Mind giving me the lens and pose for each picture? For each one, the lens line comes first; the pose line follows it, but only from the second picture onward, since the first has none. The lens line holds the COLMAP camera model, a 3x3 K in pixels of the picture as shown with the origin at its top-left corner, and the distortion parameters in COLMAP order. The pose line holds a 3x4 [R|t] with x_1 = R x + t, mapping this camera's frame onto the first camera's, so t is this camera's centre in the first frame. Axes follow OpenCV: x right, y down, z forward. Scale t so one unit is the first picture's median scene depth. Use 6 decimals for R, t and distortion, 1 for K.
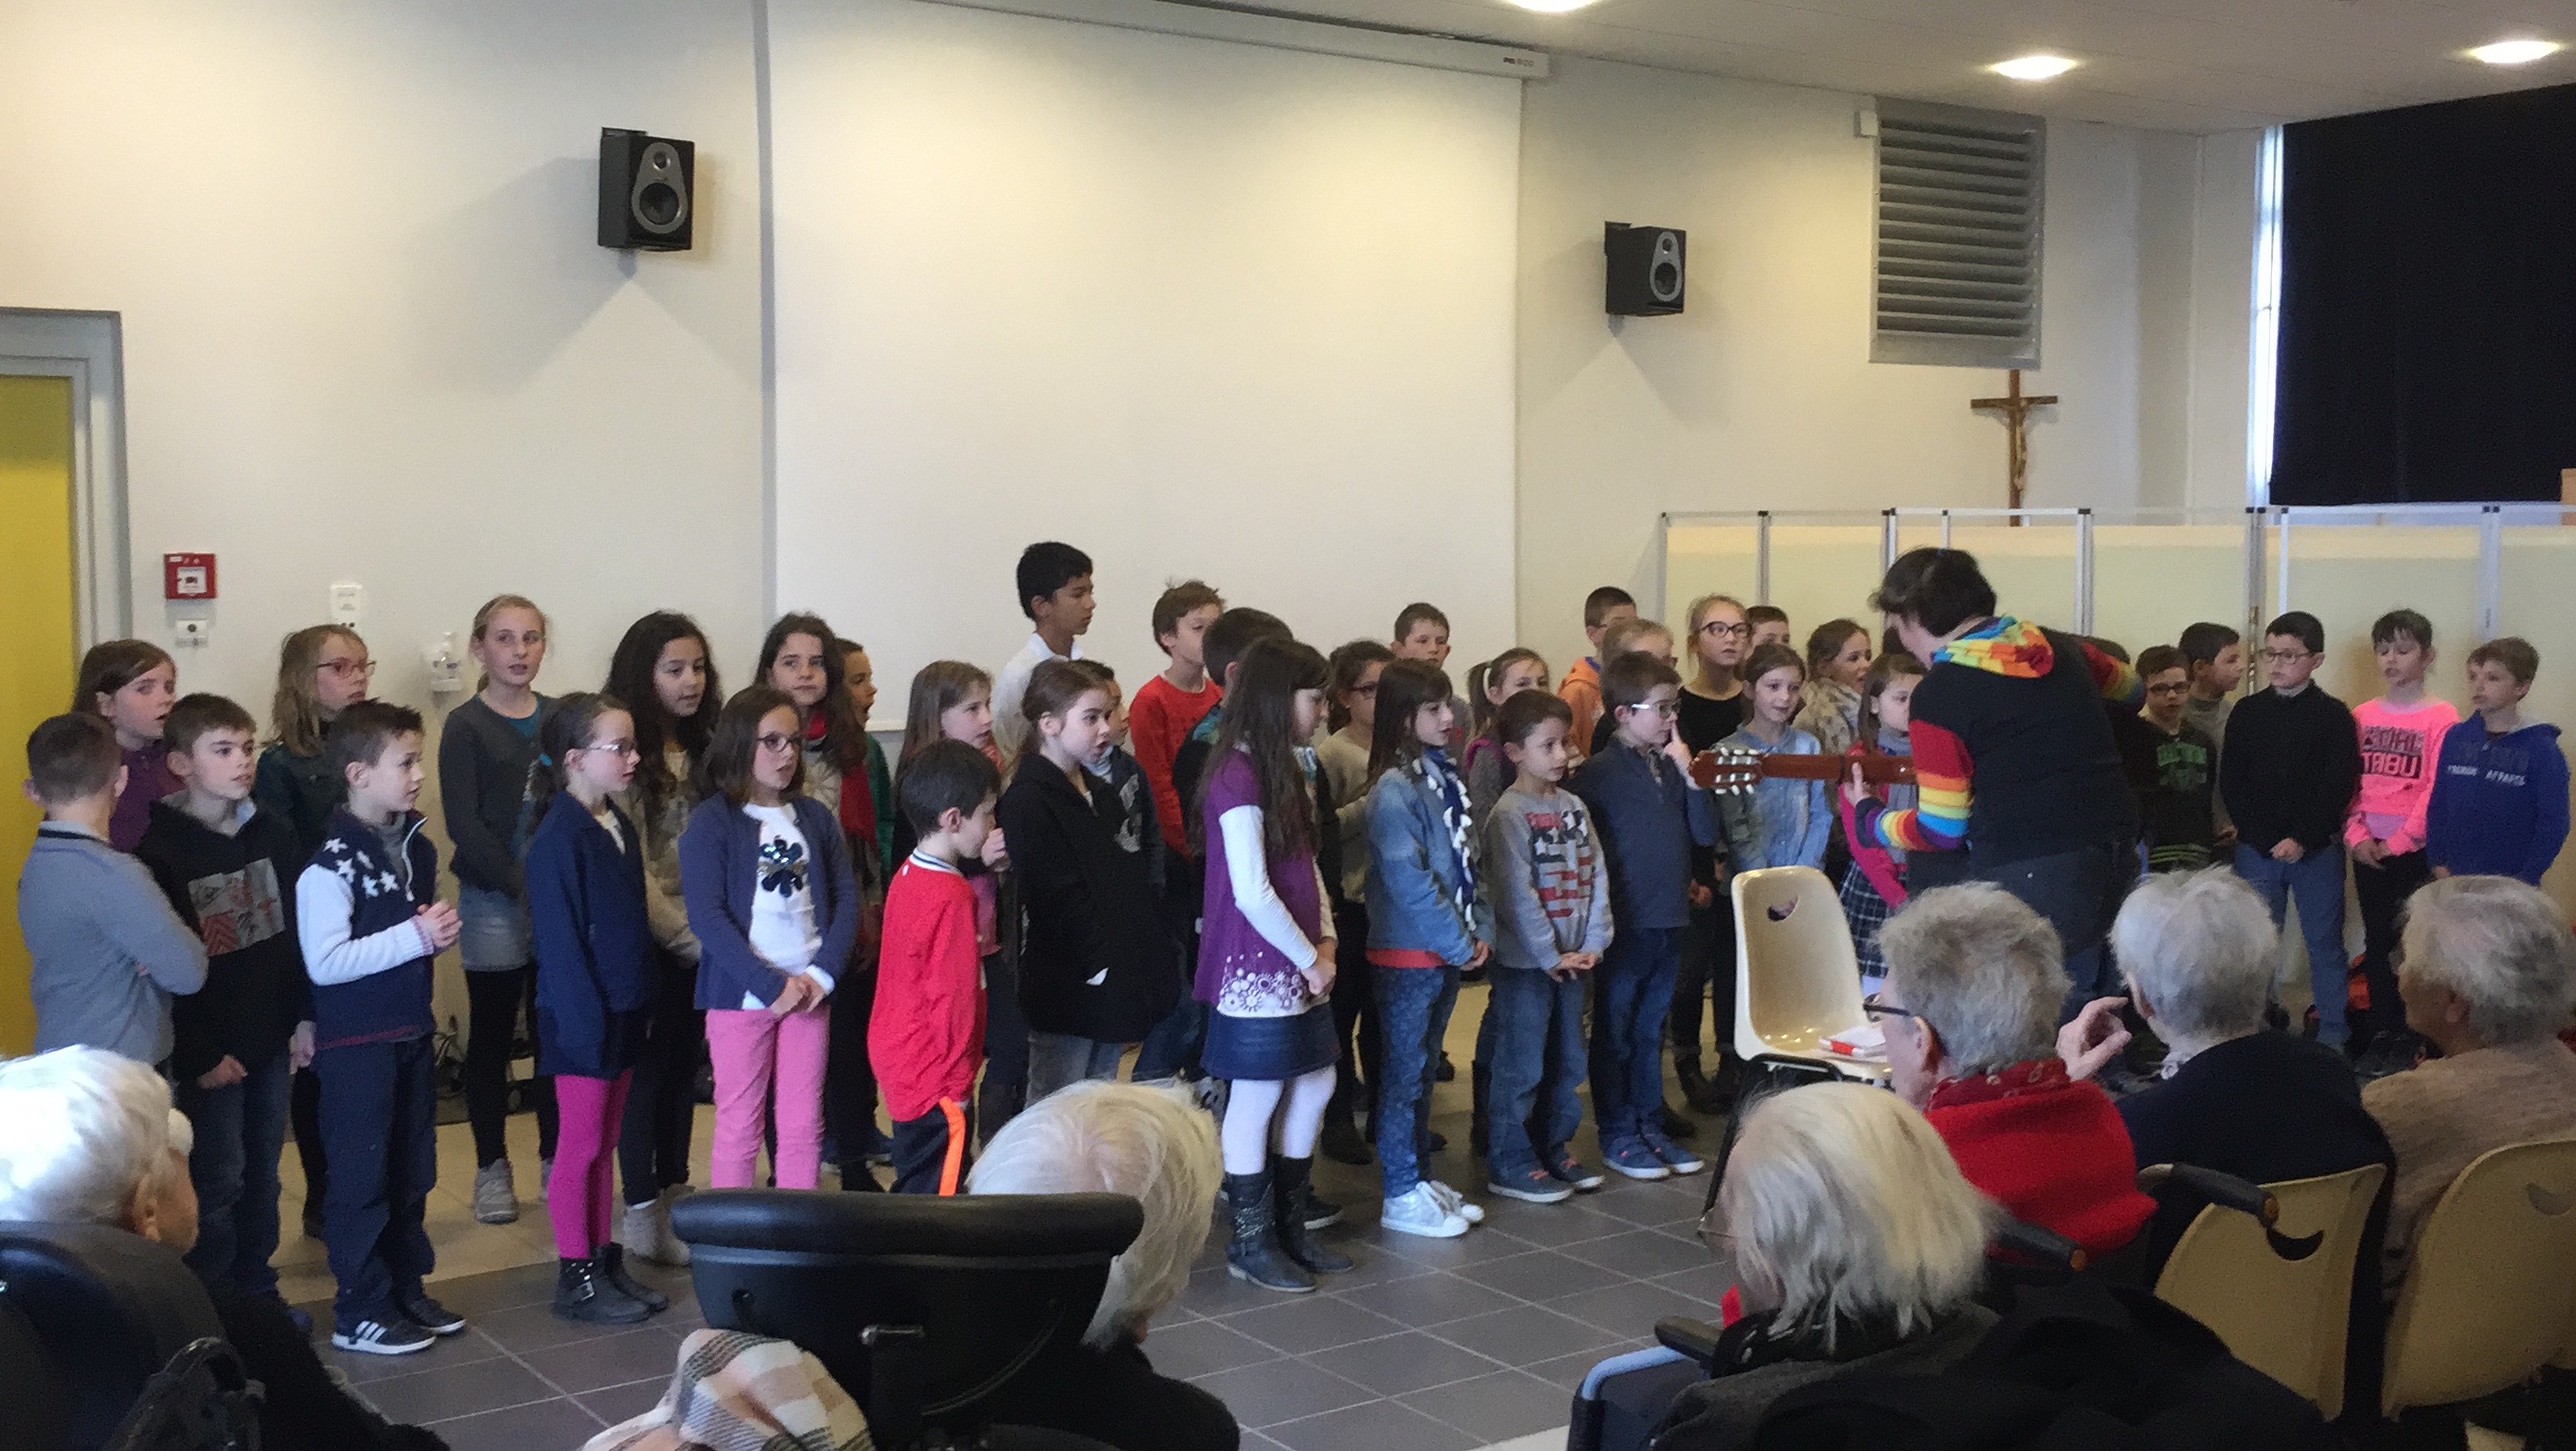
lens RADIAL K [[2698.7, 0, 1291.0], [0, 2698.7, 684.2], [0, 0, 1]] dist [0.045626, 0.000000]
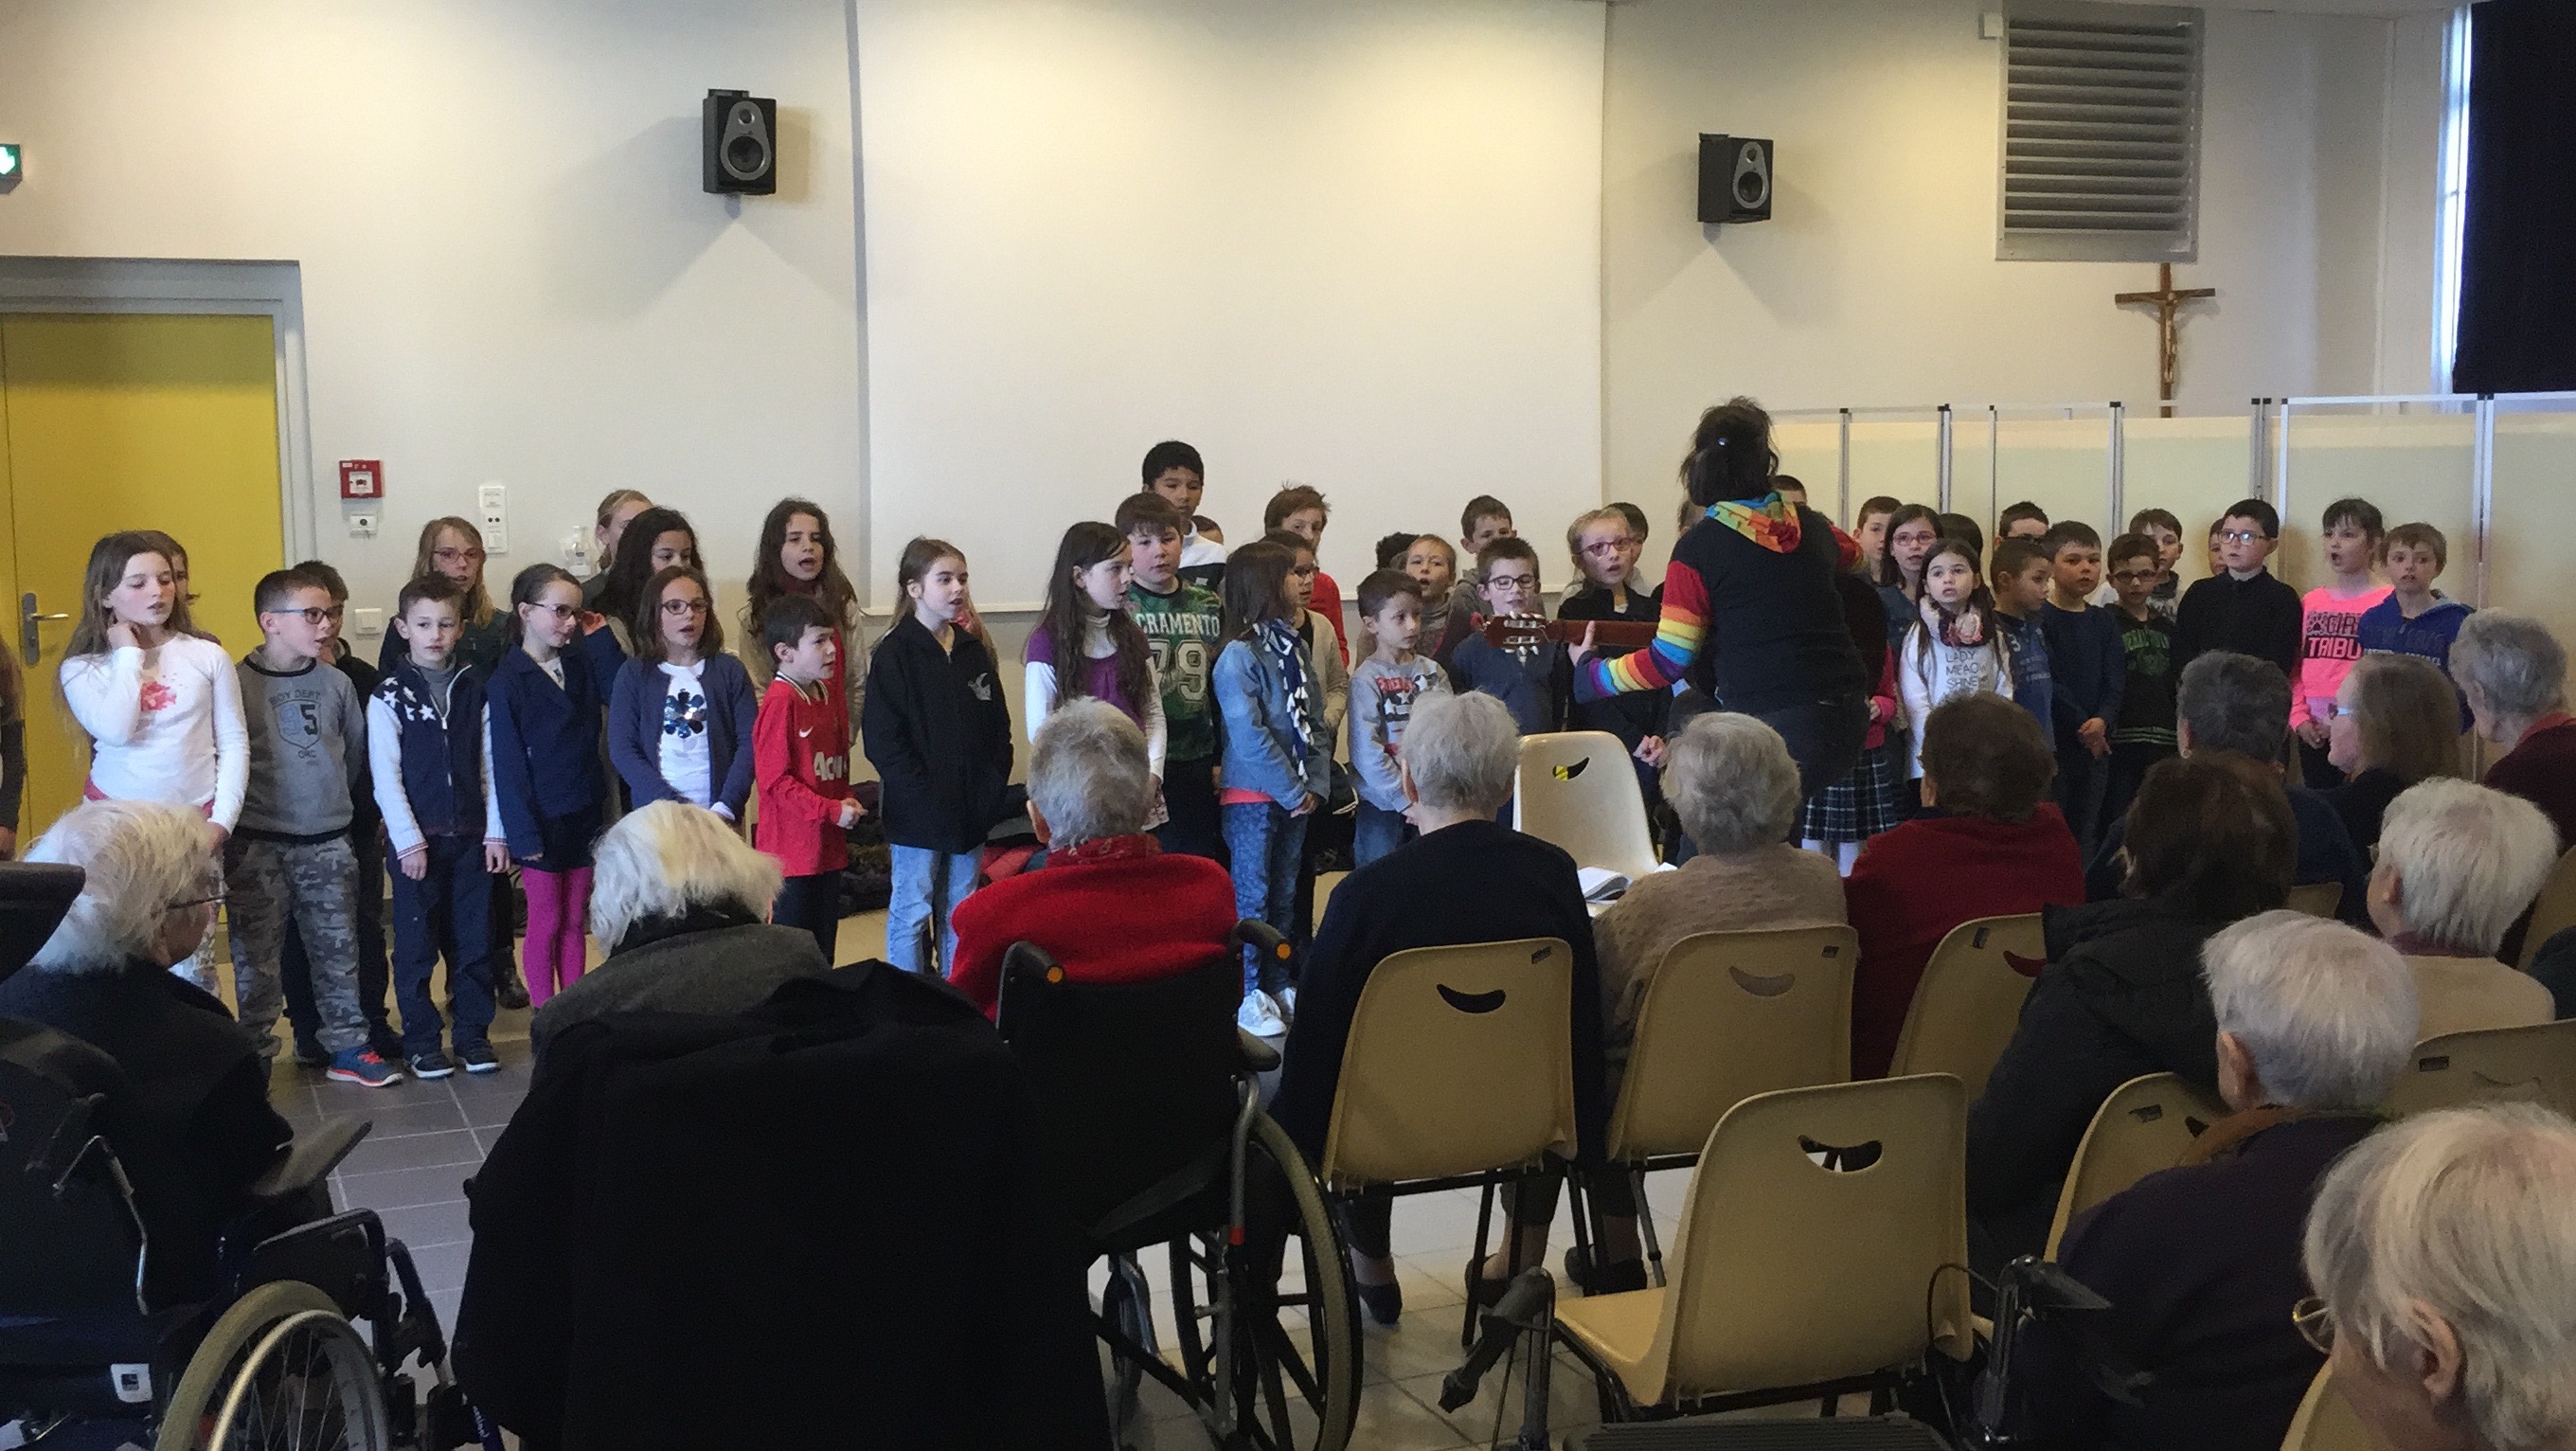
lens RADIAL K [[2698.7, 0, 1294.4], [0, 2698.7, 709.8], [0, 0, 1]] dist [0.045626, 0.000000]
pose [[0.978371, 0.010820, -0.206576, 0.232080], [-0.001522, 0.998981, 0.045114, 0.007143], [0.206854, -0.043824, 0.977390, -0.091965]]
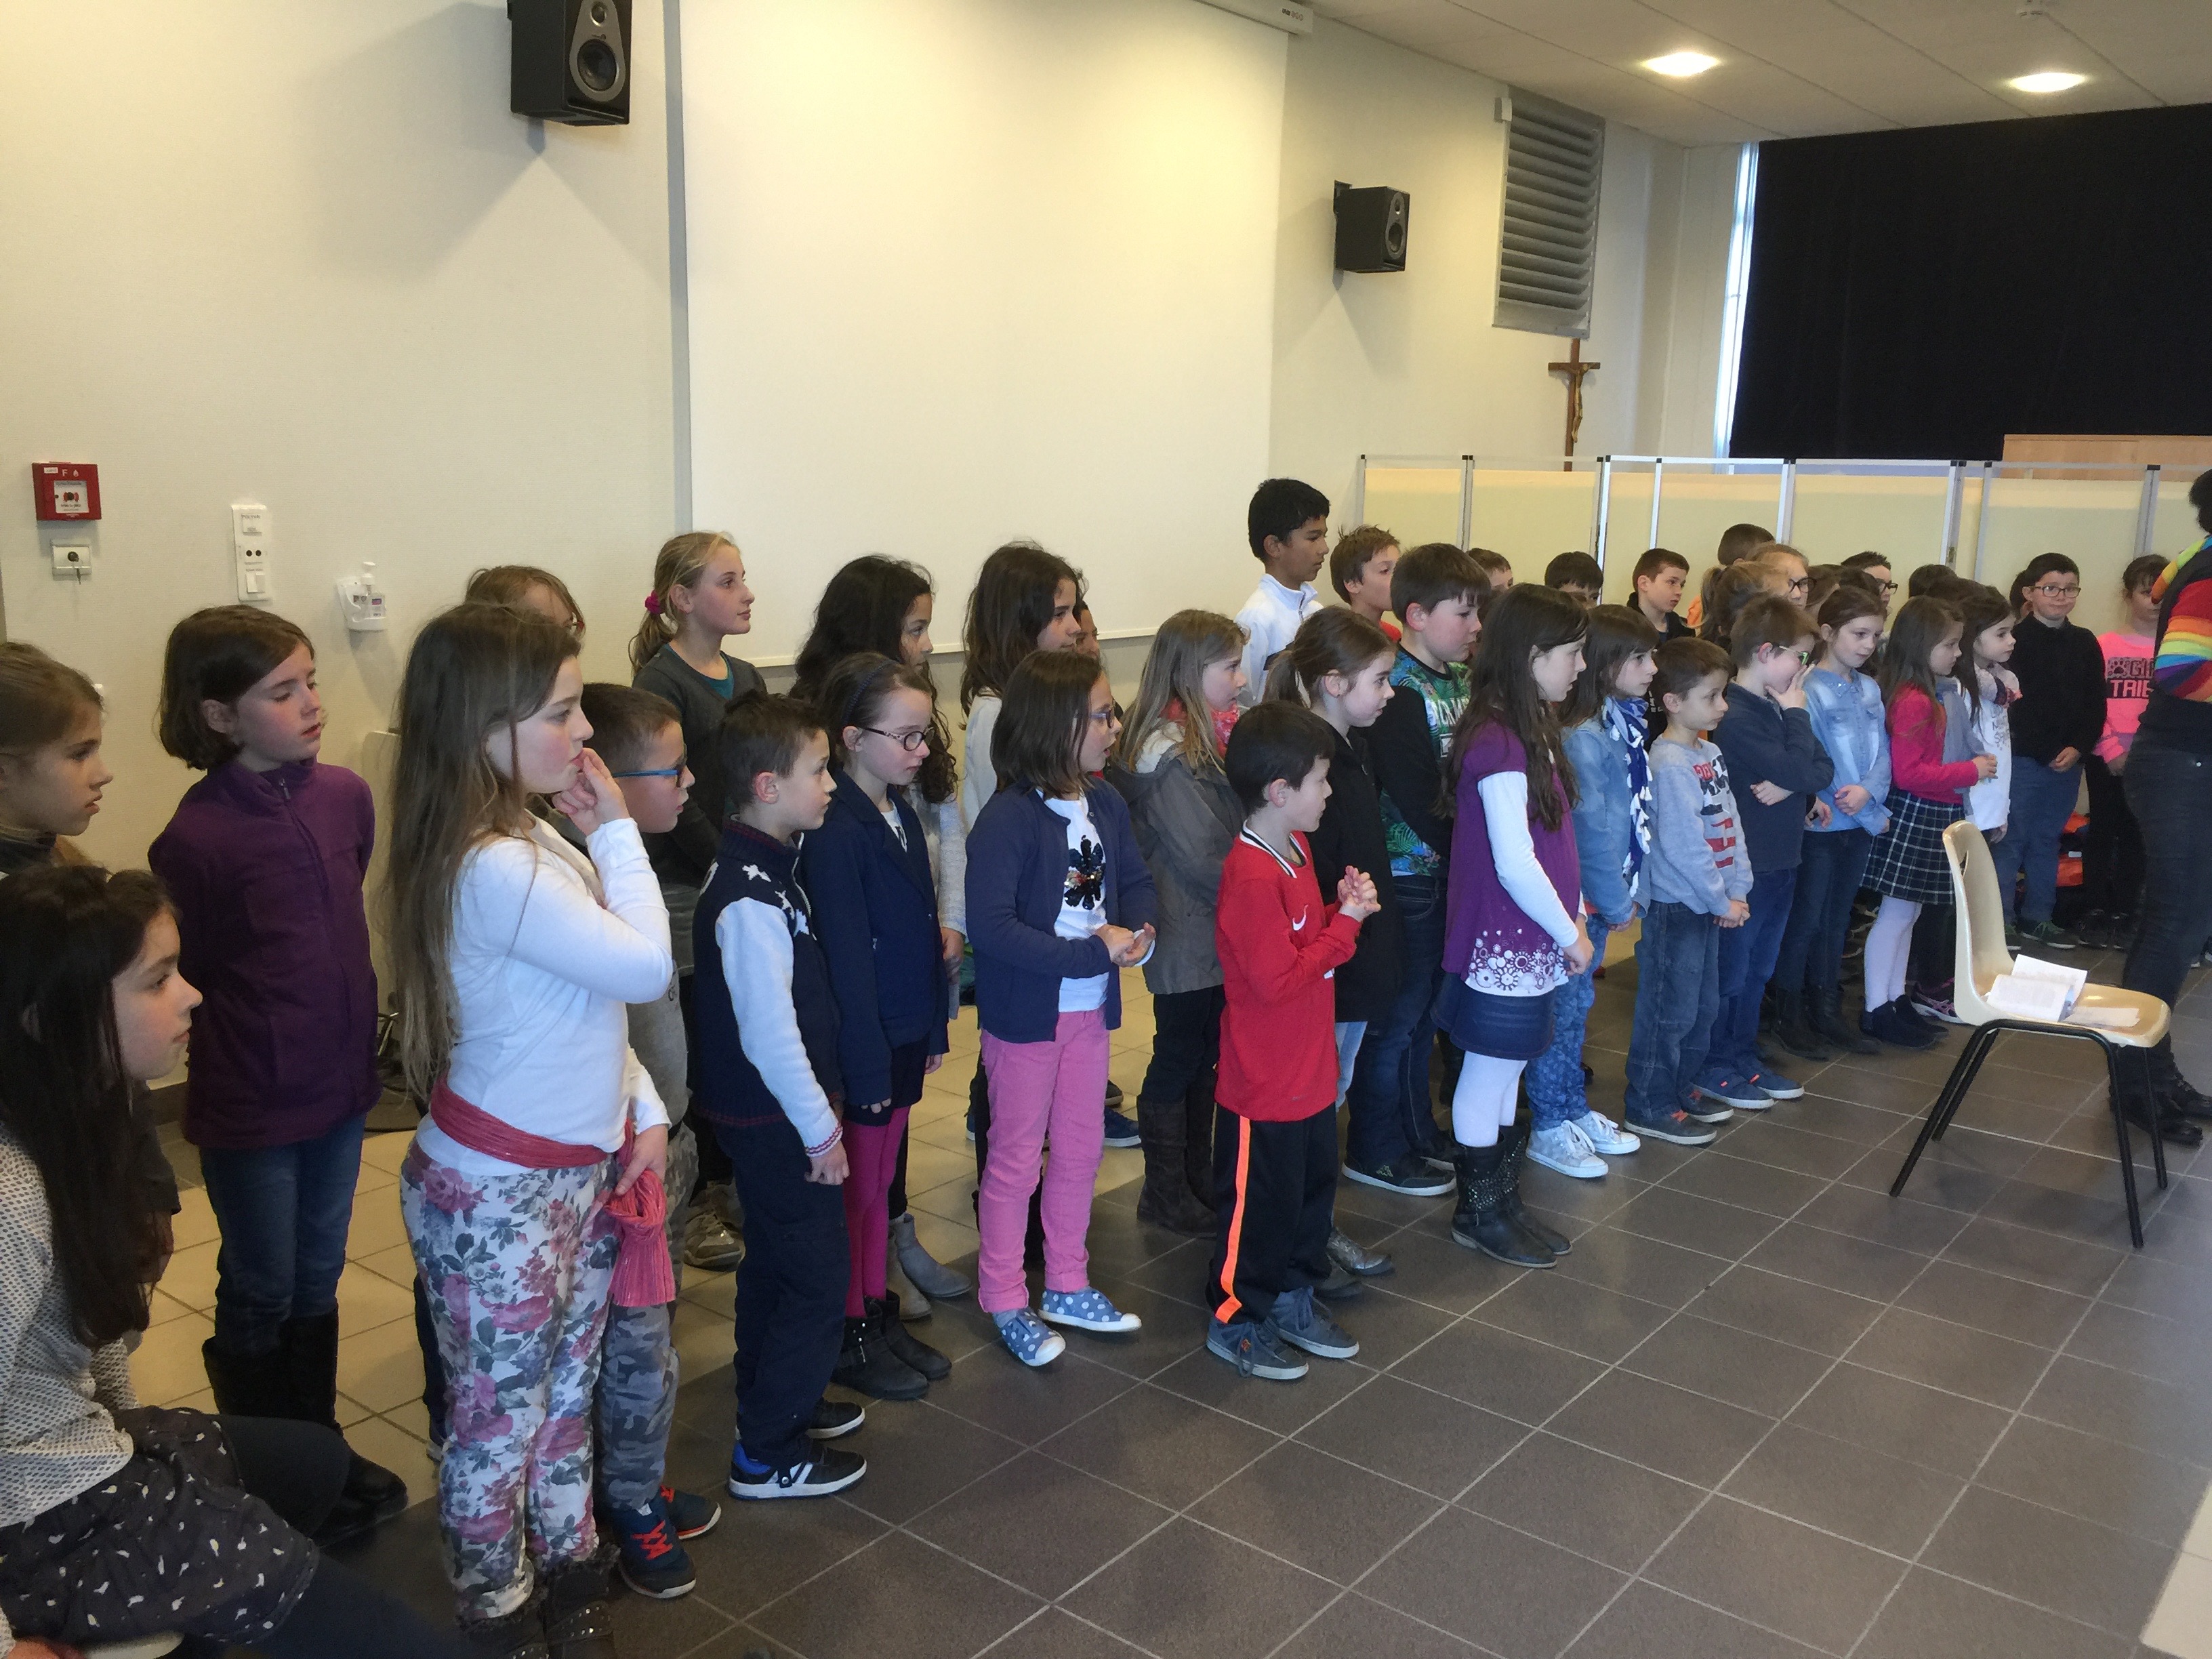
lens RADIAL K [[1891.3, 0, 1168.8], [0, 1891.3, 872.2], [0, 0, 1]] dist [0.077501, -0.102009]
pose [[0.954032, -0.042028, 0.296745, -0.243793], [-0.004216, 0.988139, 0.153504, -0.015461], [-0.299676, -0.147698, 0.942539, 0.315492]]
